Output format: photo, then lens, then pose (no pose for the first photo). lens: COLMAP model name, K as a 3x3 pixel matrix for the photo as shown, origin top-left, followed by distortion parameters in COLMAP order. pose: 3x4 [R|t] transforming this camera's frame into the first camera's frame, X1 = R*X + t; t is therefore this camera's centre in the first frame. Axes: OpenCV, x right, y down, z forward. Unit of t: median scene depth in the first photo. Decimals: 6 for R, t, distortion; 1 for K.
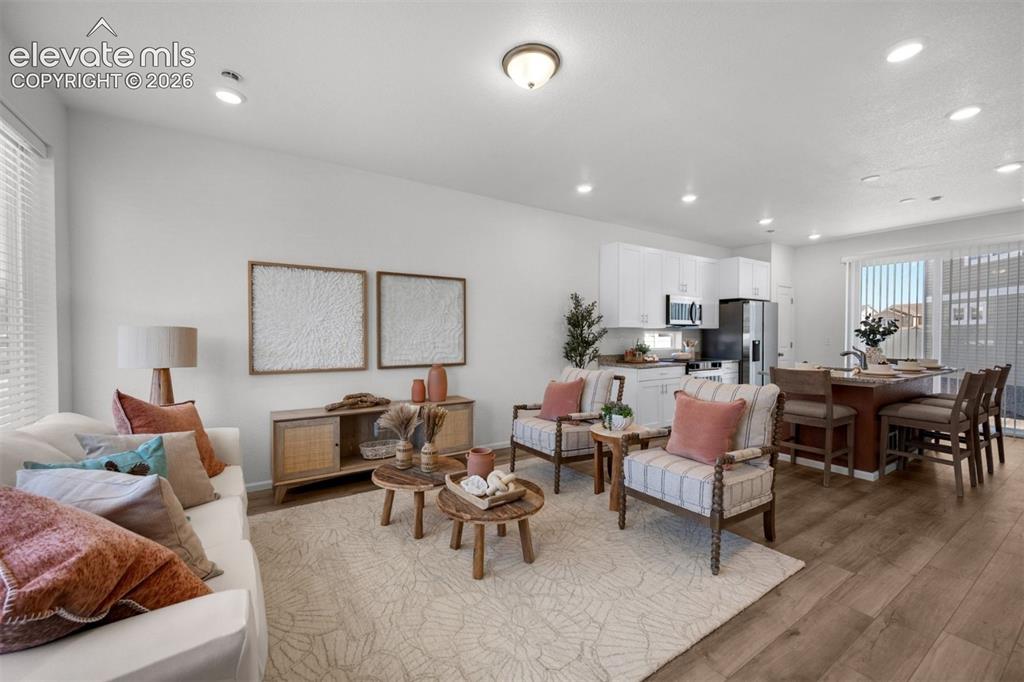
lens RADIAL K [[413.0, 0, 509.8], [0, 413.0, 343.9], [0, 0, 1]] dist [-0.001503, -0.000300]
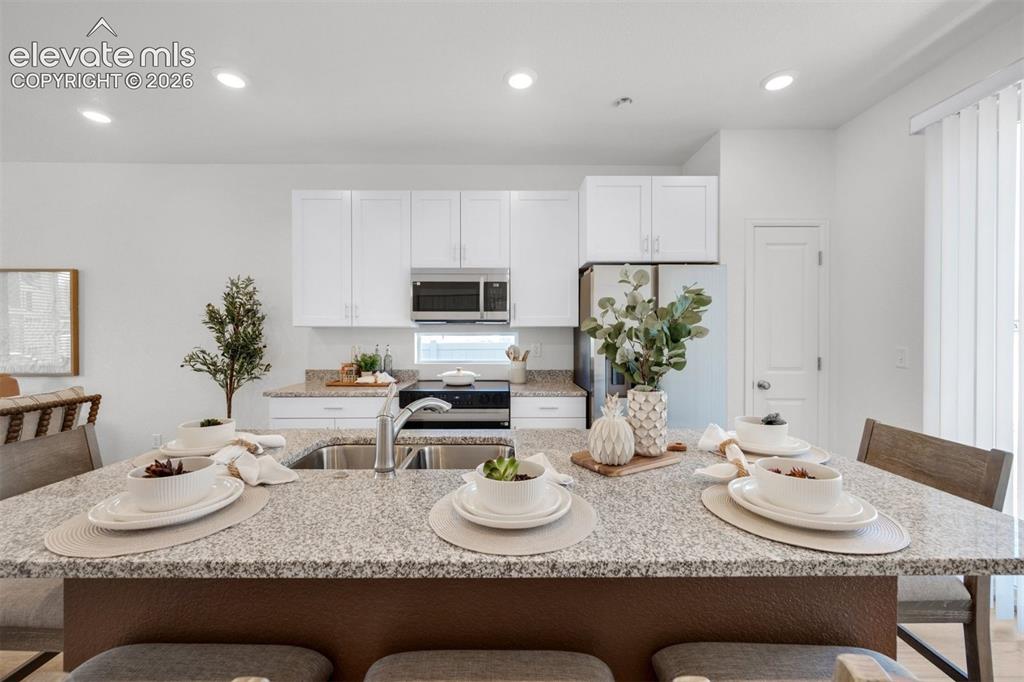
lens RADIAL K [[413.0, 0, 511.0], [0, 413.0, 340.3], [0, 0, 1]] dist [-0.001503, -0.000300]
pose [[0.844152, 0.003866, -0.536091, 0.813749], [-0.010901, 0.999891, -0.009954, -0.016497], [0.535994, 0.014247, 0.844102, 0.604996]]
